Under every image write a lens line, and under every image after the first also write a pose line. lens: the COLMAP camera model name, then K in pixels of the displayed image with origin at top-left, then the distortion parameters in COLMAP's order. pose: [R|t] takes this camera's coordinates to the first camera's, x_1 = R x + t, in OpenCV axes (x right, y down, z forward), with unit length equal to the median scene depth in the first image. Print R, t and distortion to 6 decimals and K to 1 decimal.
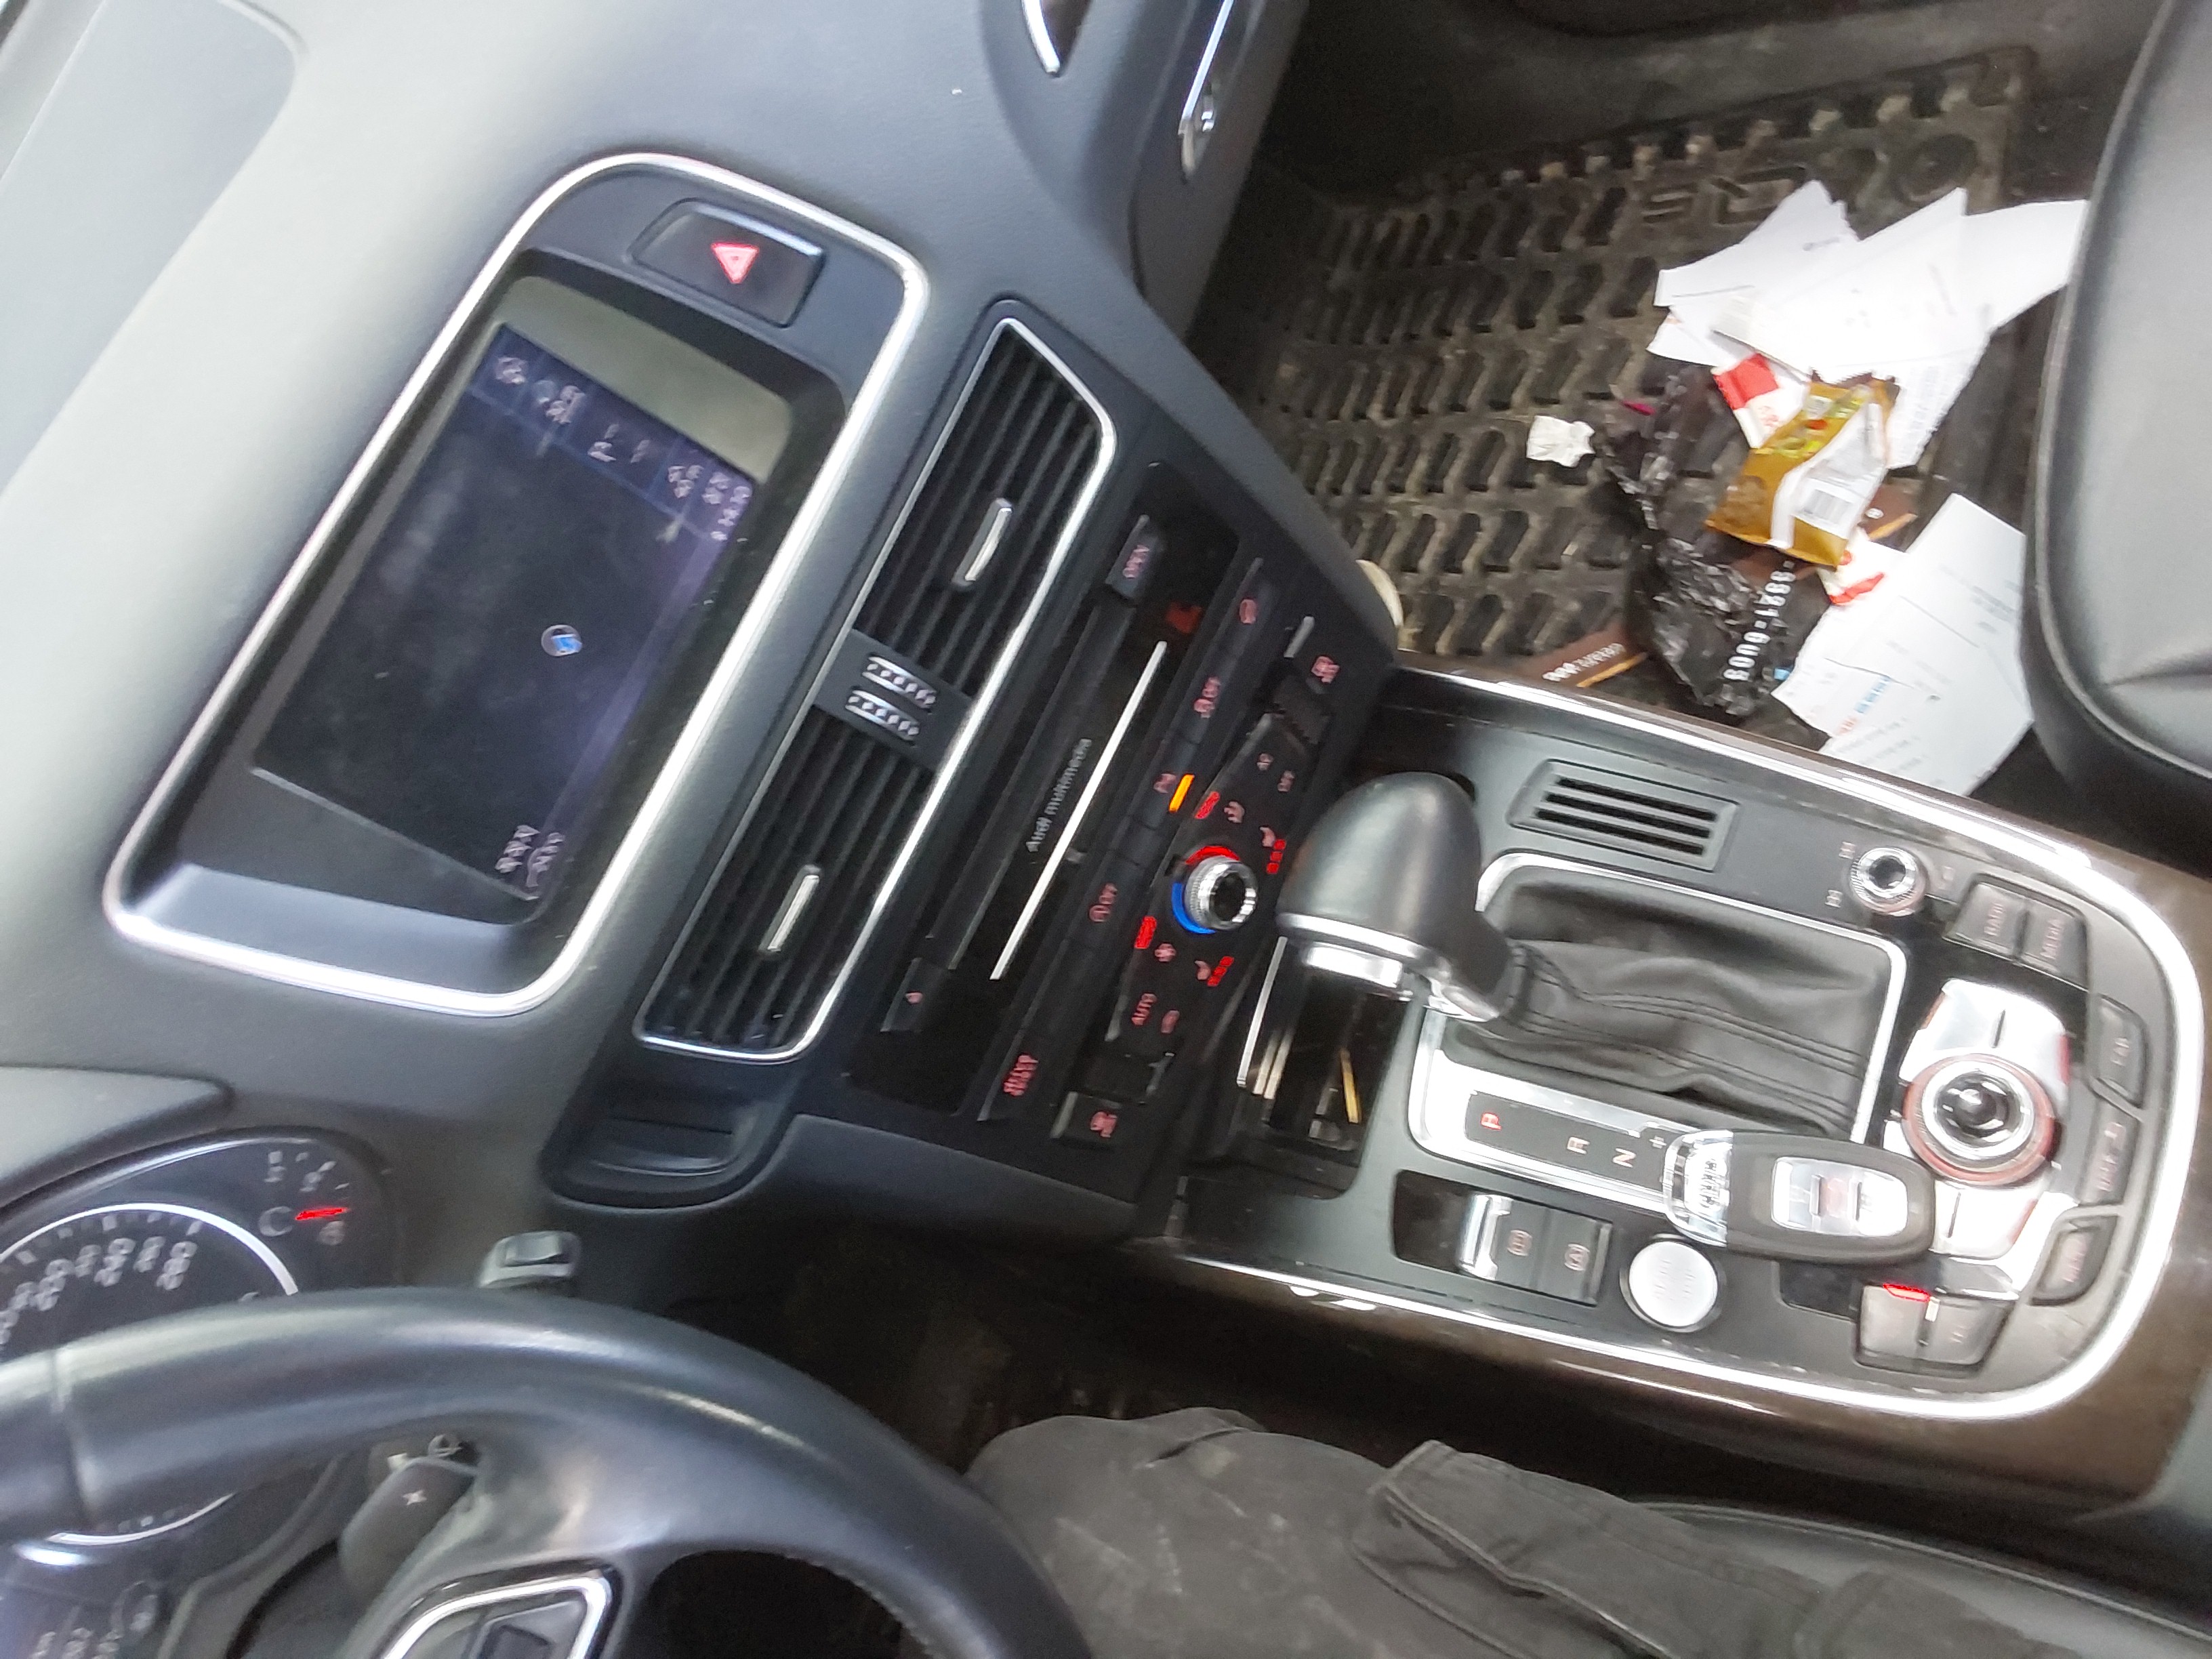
lens RADIAL K [[1780.0, 0, 1100.0], [0, 1780.0, 860.1], [0, 0, 1]] dist [0.107782, -0.145303]
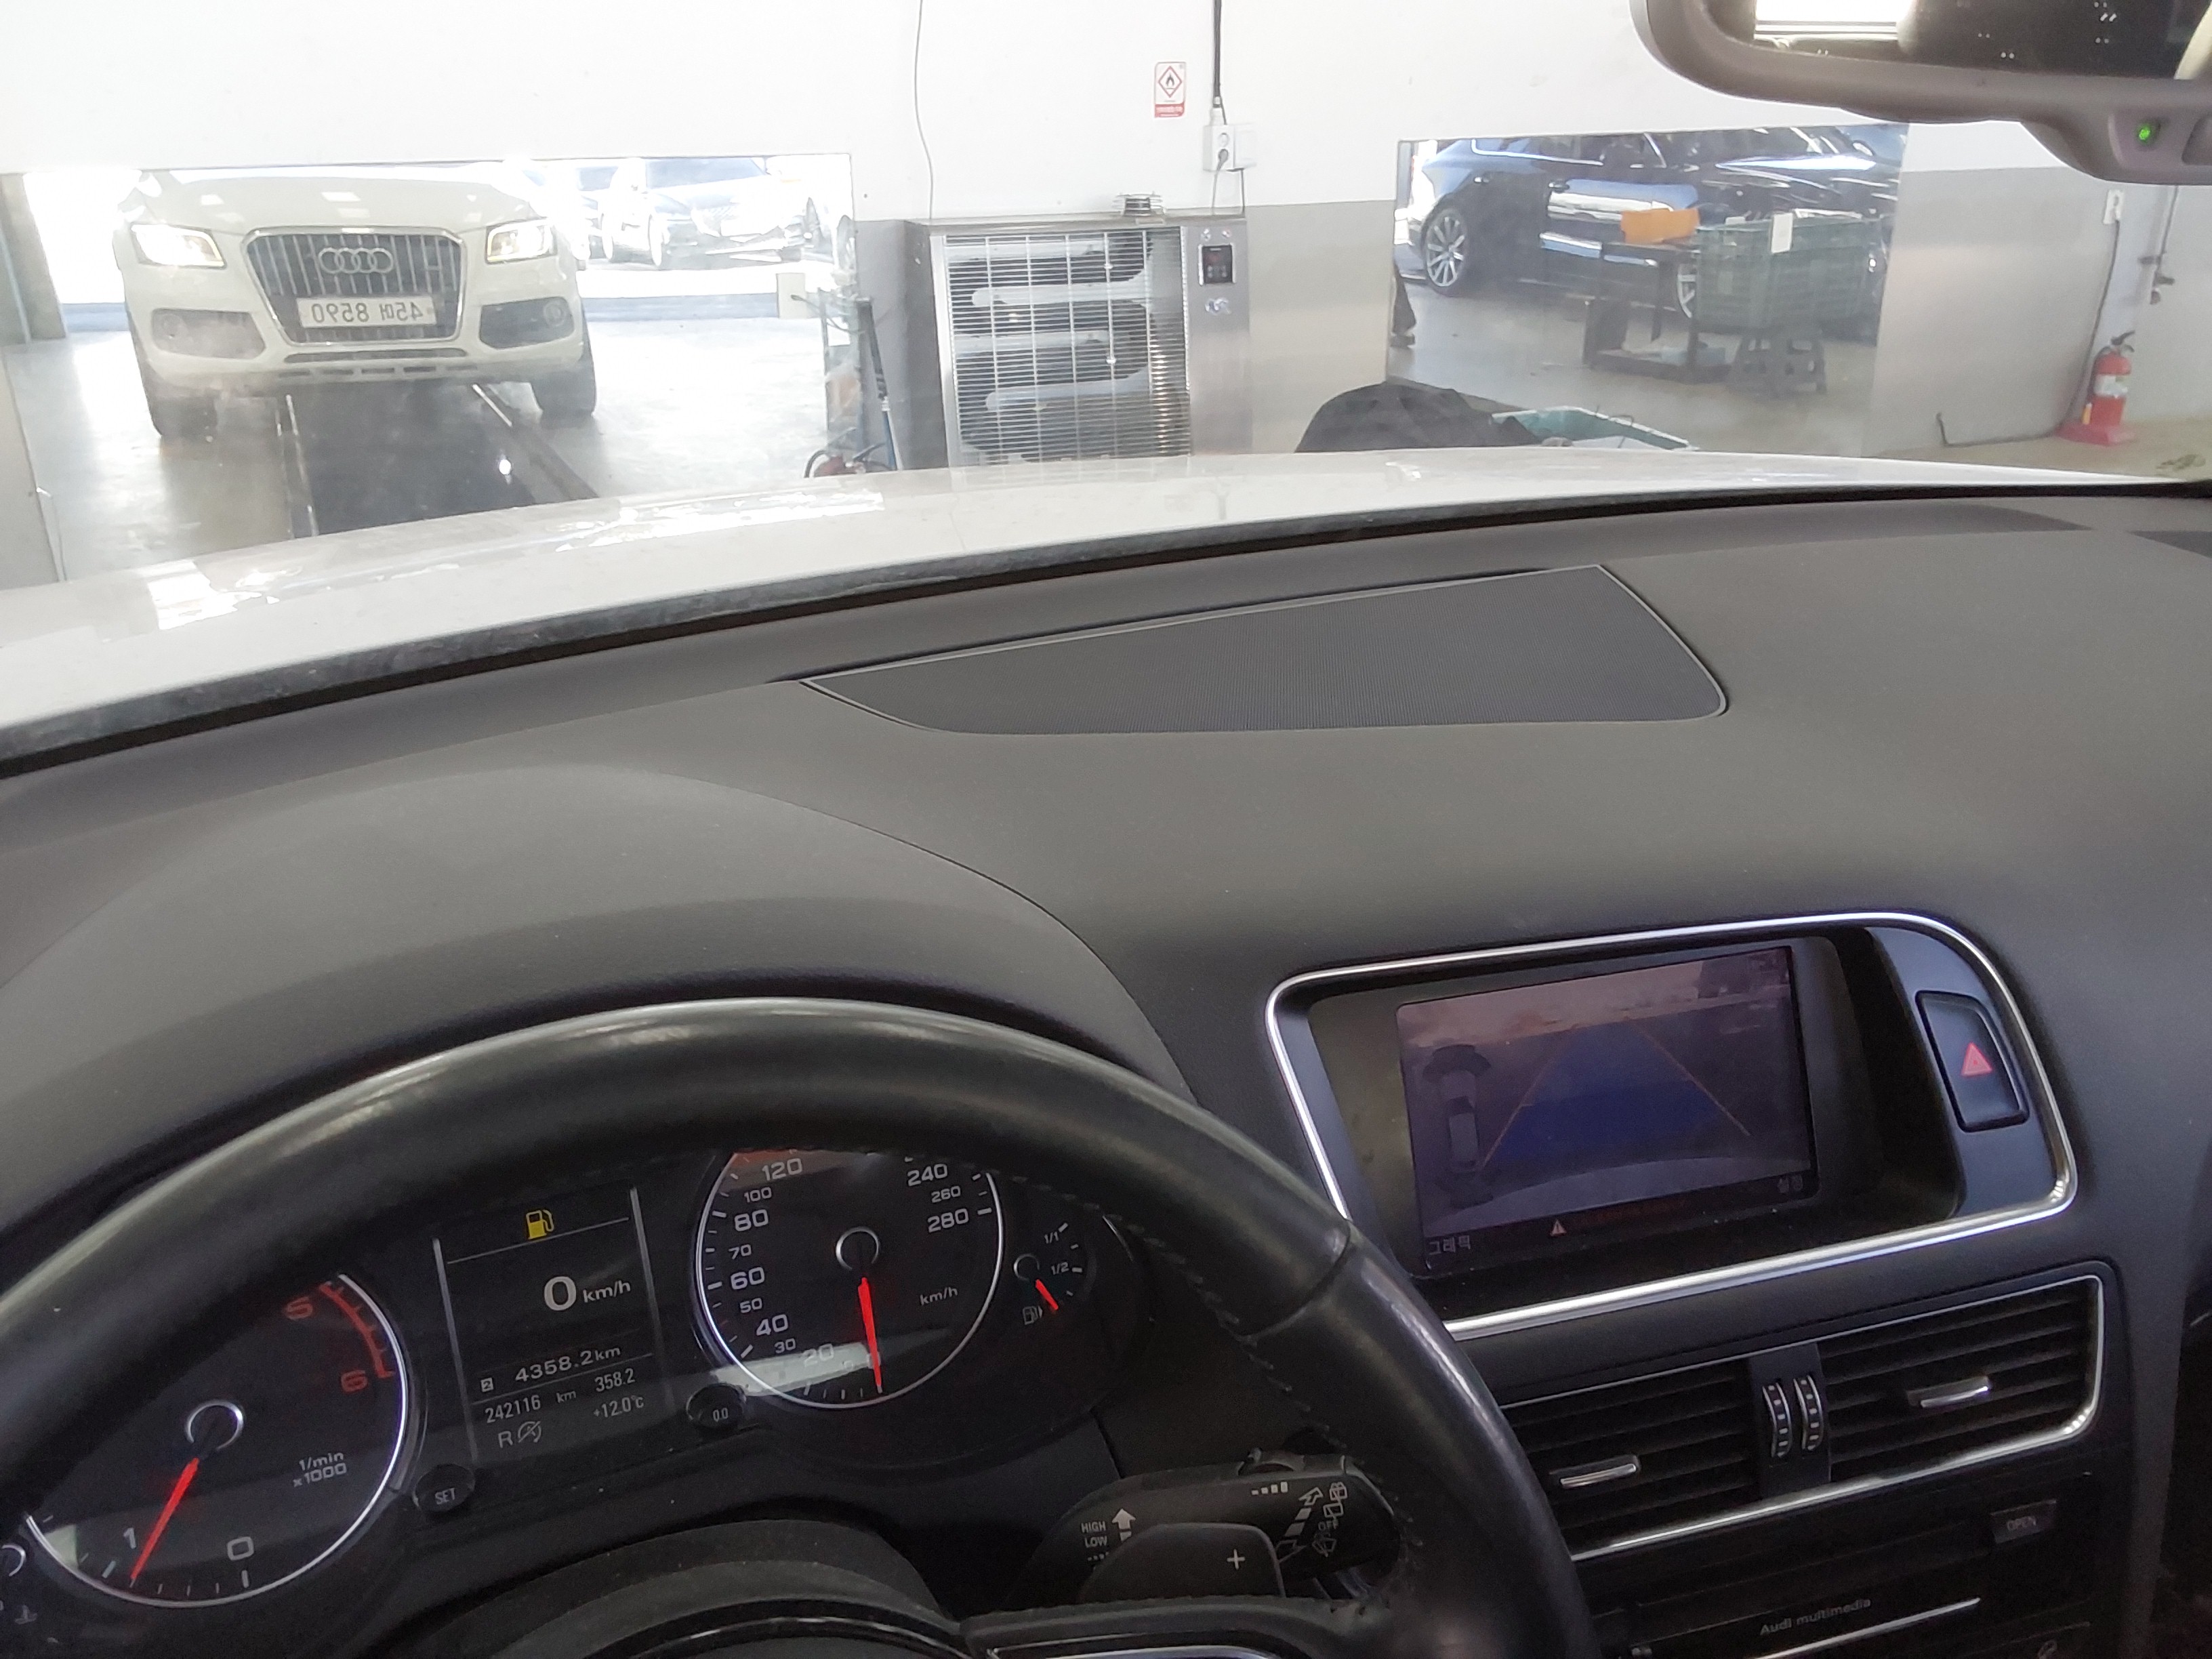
lens RADIAL K [[1780.0, 0, 1100.0], [0, 1780.0, 860.1], [0, 0, 1]] dist [0.107782, -0.145303]
pose [[0.633301, 0.721704, -0.279415, -0.311598], [-0.770638, 0.554950, -0.313284, 0.370093], [-0.071037, 0.413731, 0.907624, -0.059025]]
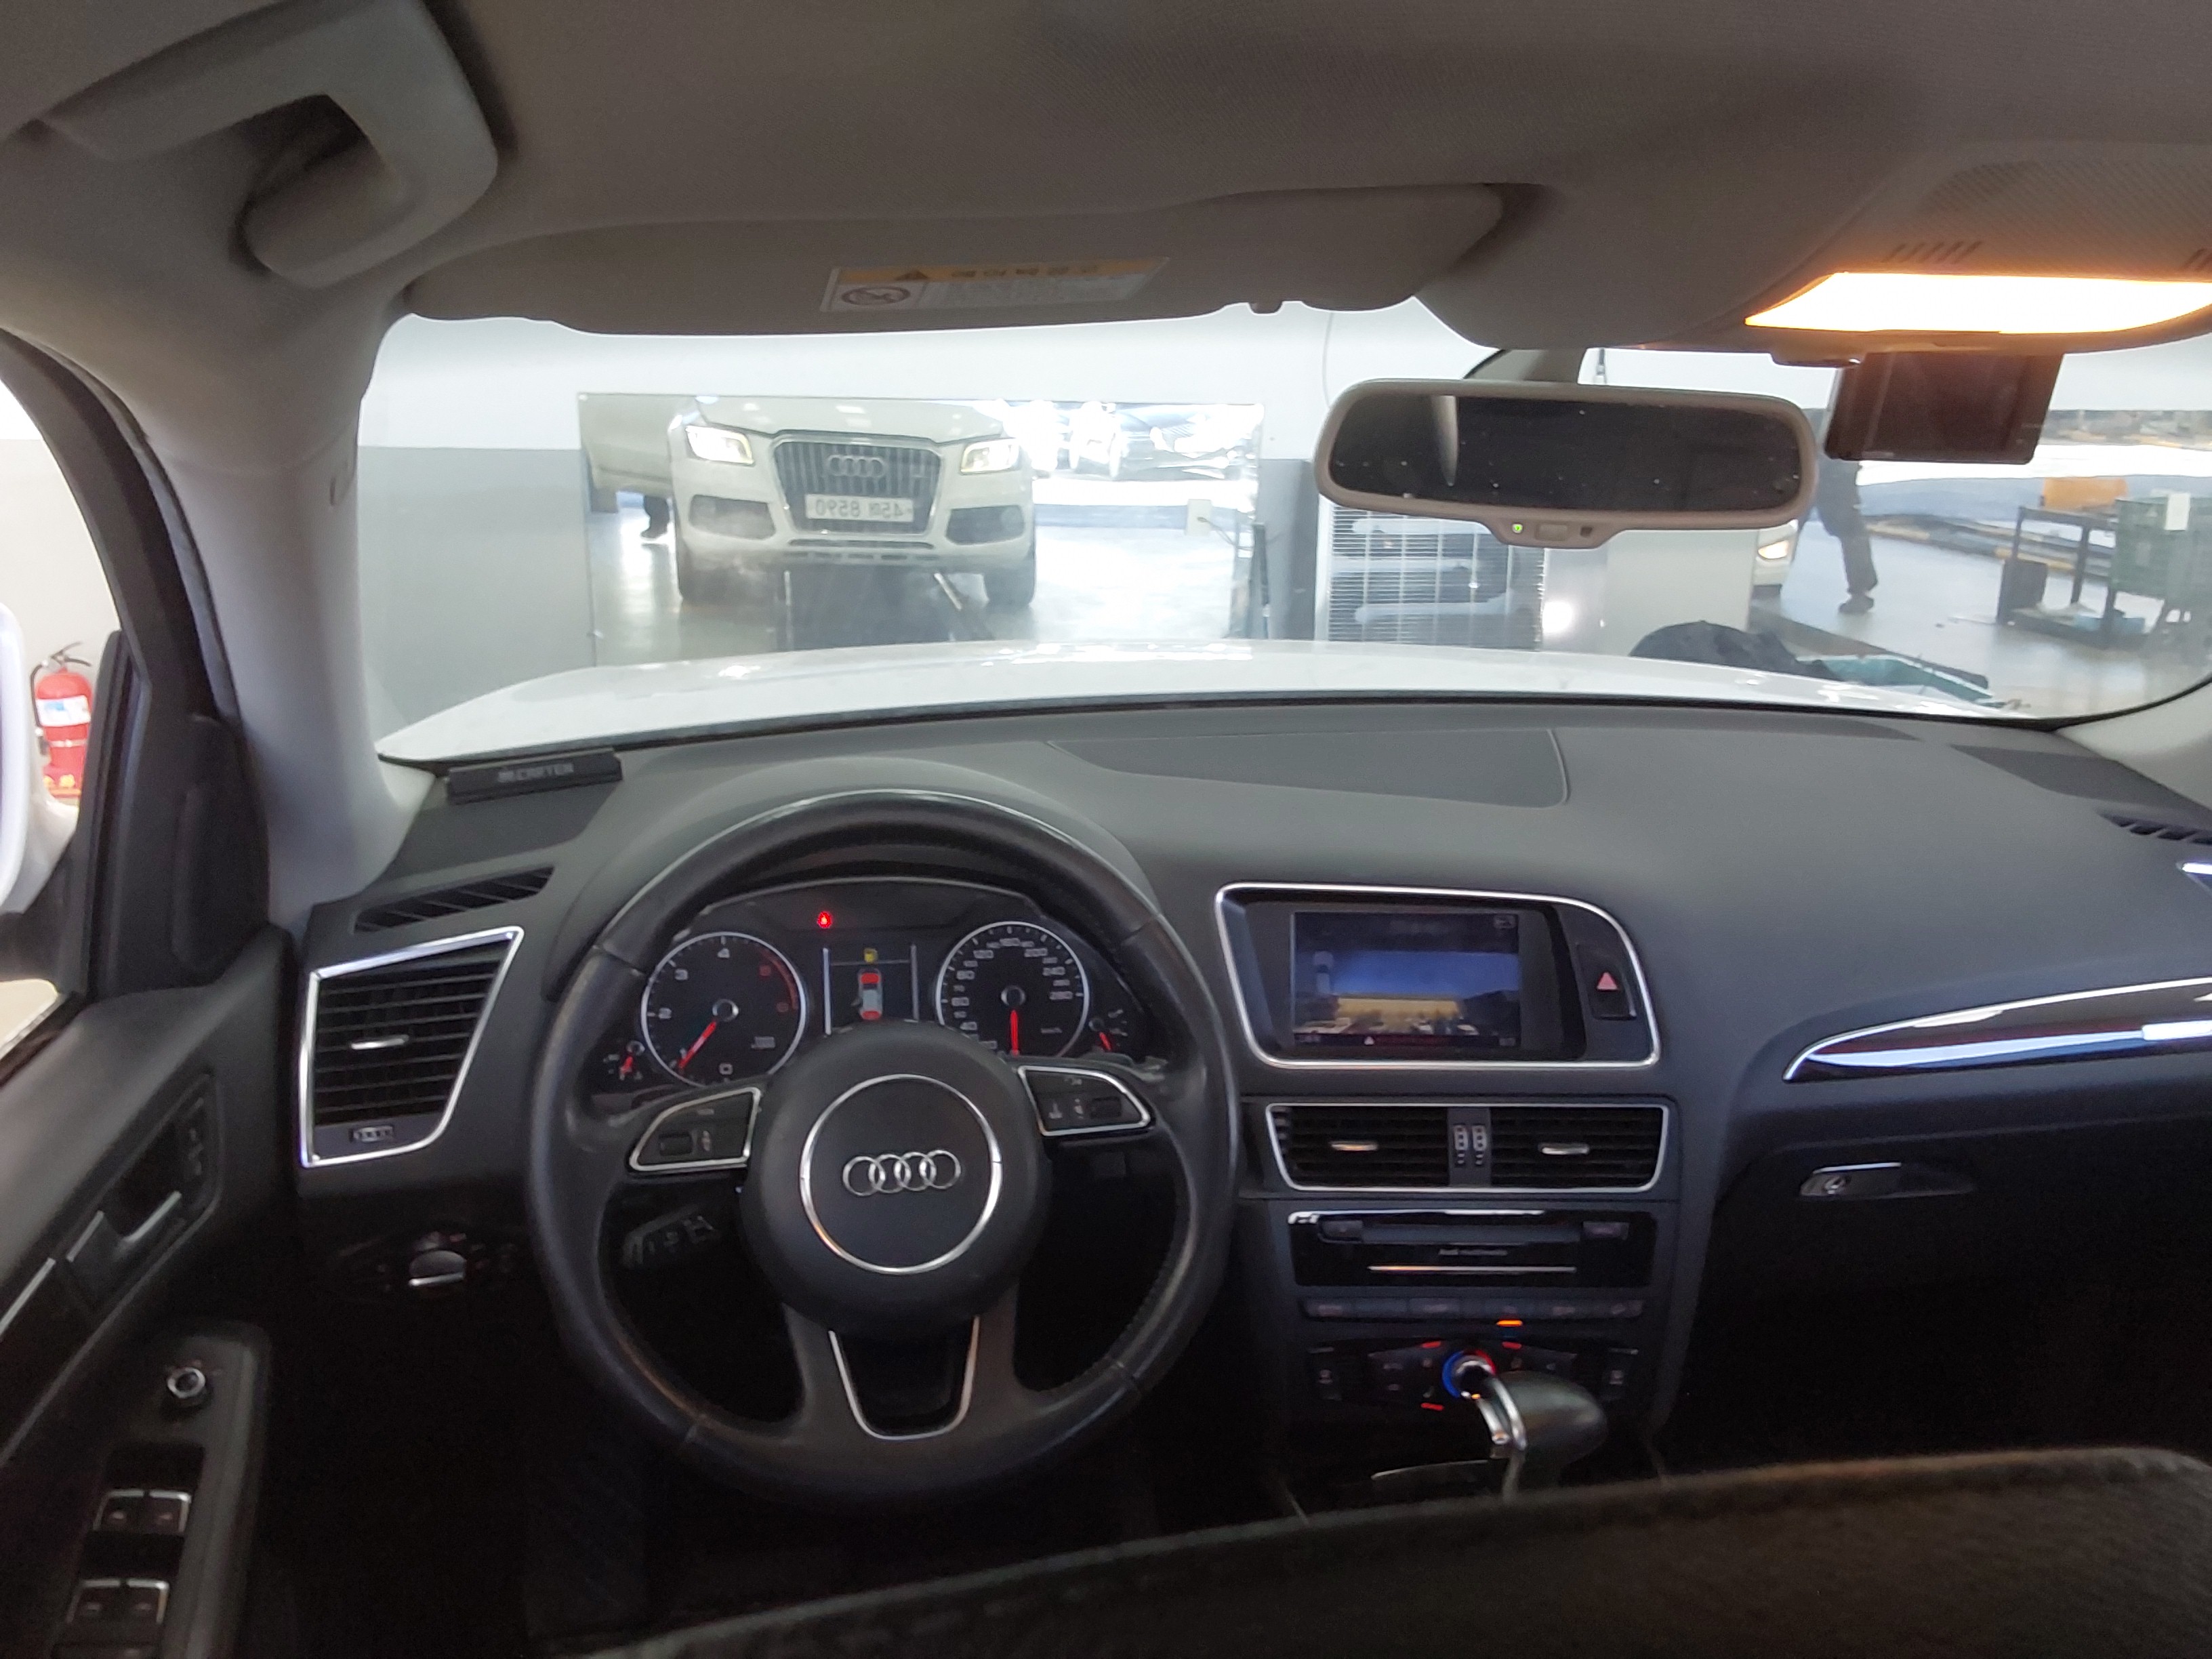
lens RADIAL K [[1865.6, 0, 1106.0], [0, 1865.6, 829.5], [0, 0, 1]] dist [0.182216, -0.299436]
pose [[0.464067, 0.731485, -0.499571, 0.488498], [-0.882984, 0.426941, -0.195093, 0.529895], [0.070580, 0.531649, 0.844019, -0.991268]]
